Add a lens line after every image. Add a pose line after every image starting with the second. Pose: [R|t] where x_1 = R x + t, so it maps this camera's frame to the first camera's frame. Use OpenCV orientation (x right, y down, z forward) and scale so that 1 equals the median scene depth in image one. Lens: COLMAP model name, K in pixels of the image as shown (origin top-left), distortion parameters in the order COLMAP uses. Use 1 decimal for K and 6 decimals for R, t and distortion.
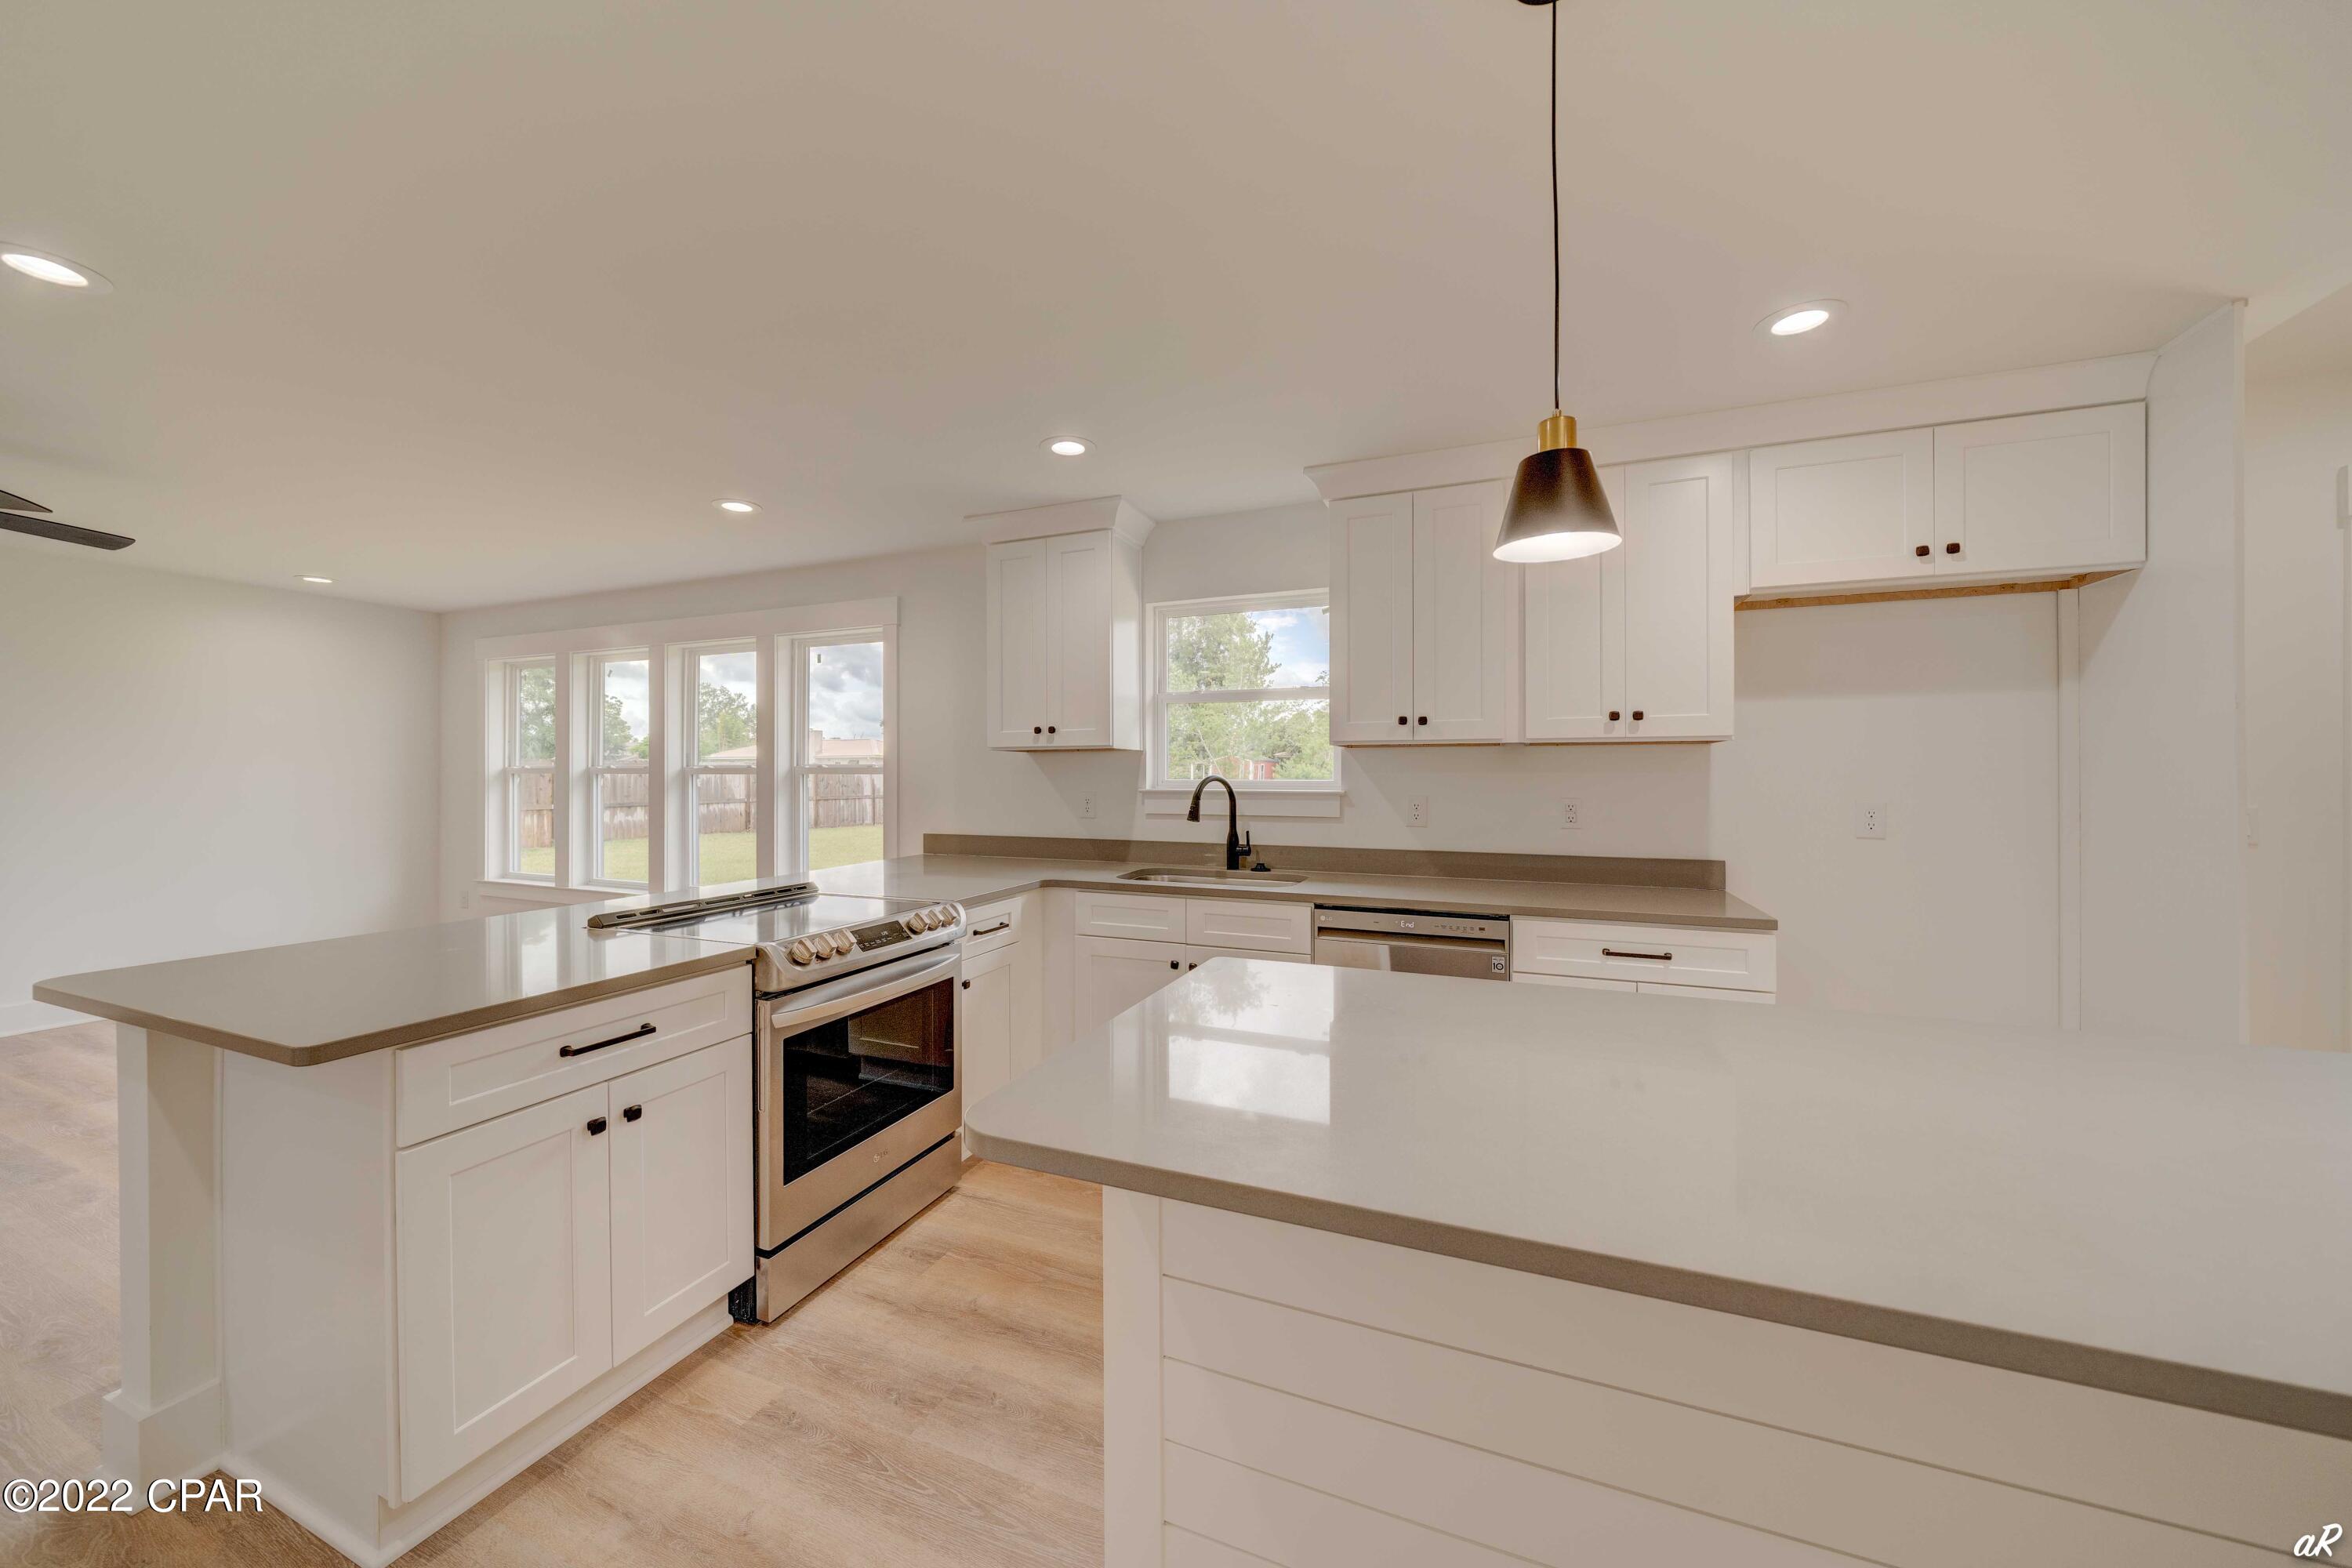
lens RADIAL K [[830.2, 0, 1167.2], [0, 830.2, 782.0], [0, 0, 1]] dist [-0.007358, 0.000147]
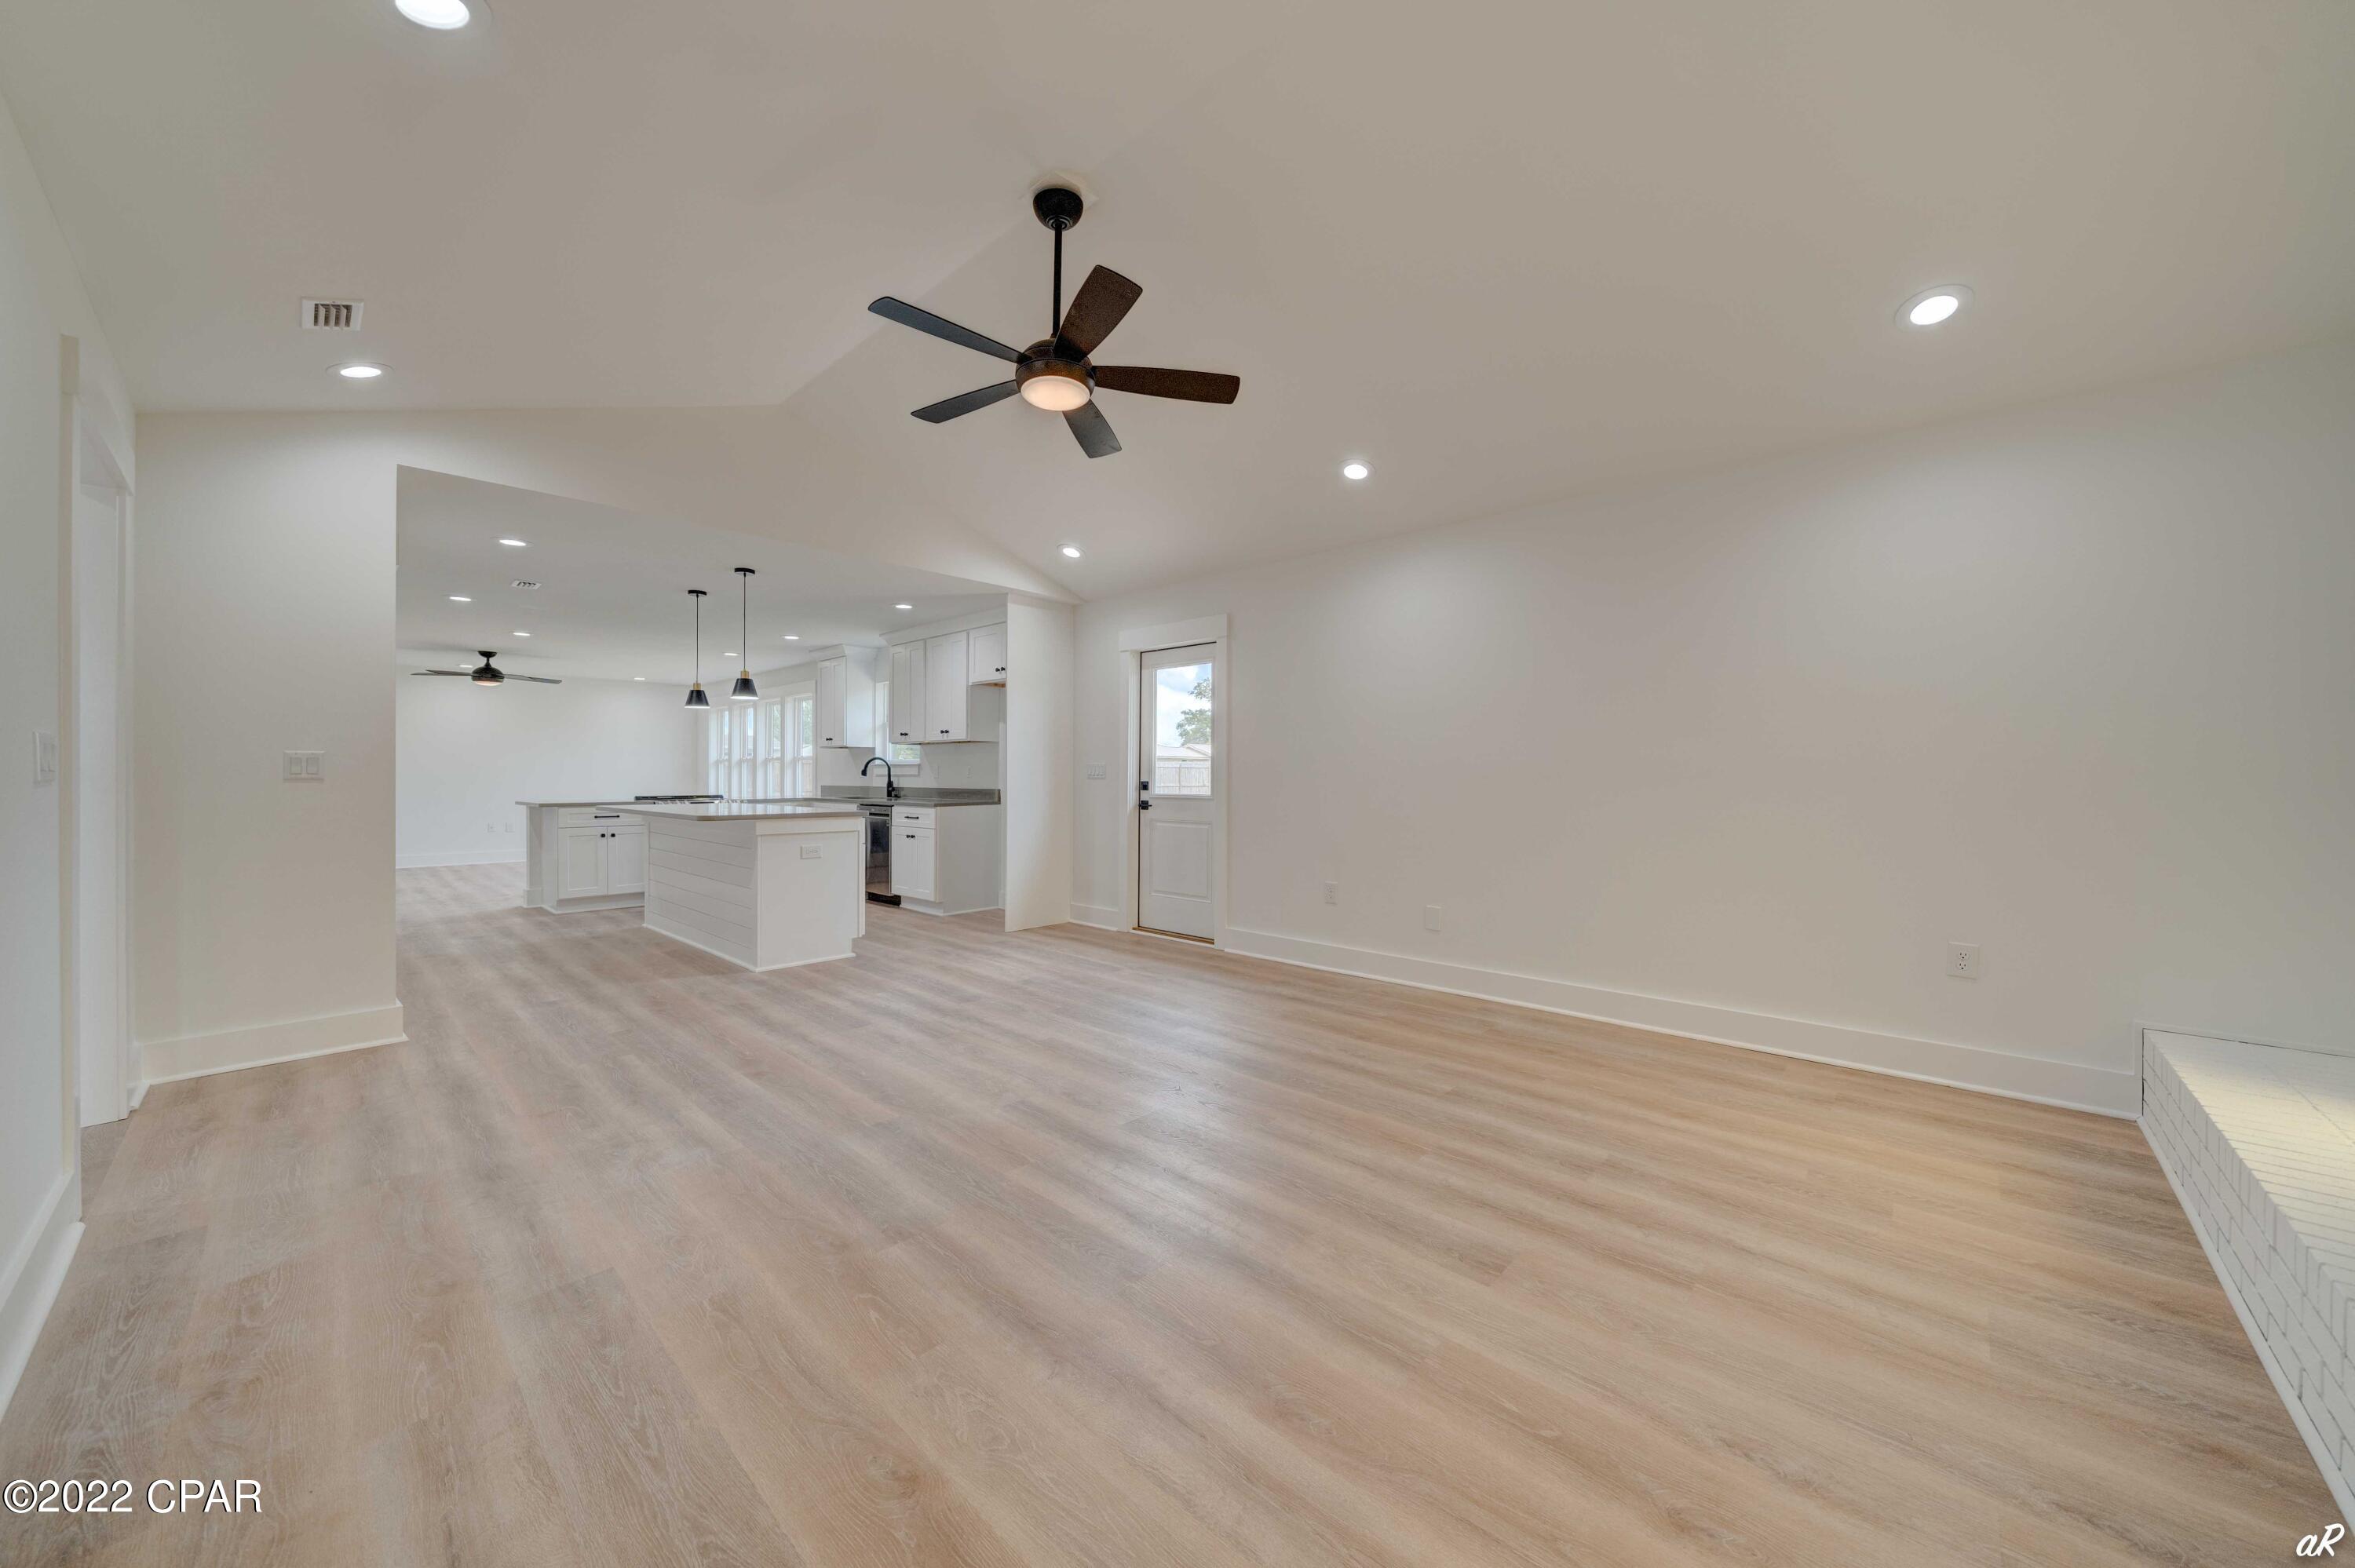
lens RADIAL K [[831.1, 0, 1167.3], [0, 831.1, 779.2], [0, 0, 1]] dist [-0.007358, 0.000147]
pose [[0.935783, -0.001080, -0.352575, 1.696693], [0.002298, 0.999993, 0.003034, 0.050347], [0.352569, -0.003650, 0.935779, -0.956981]]
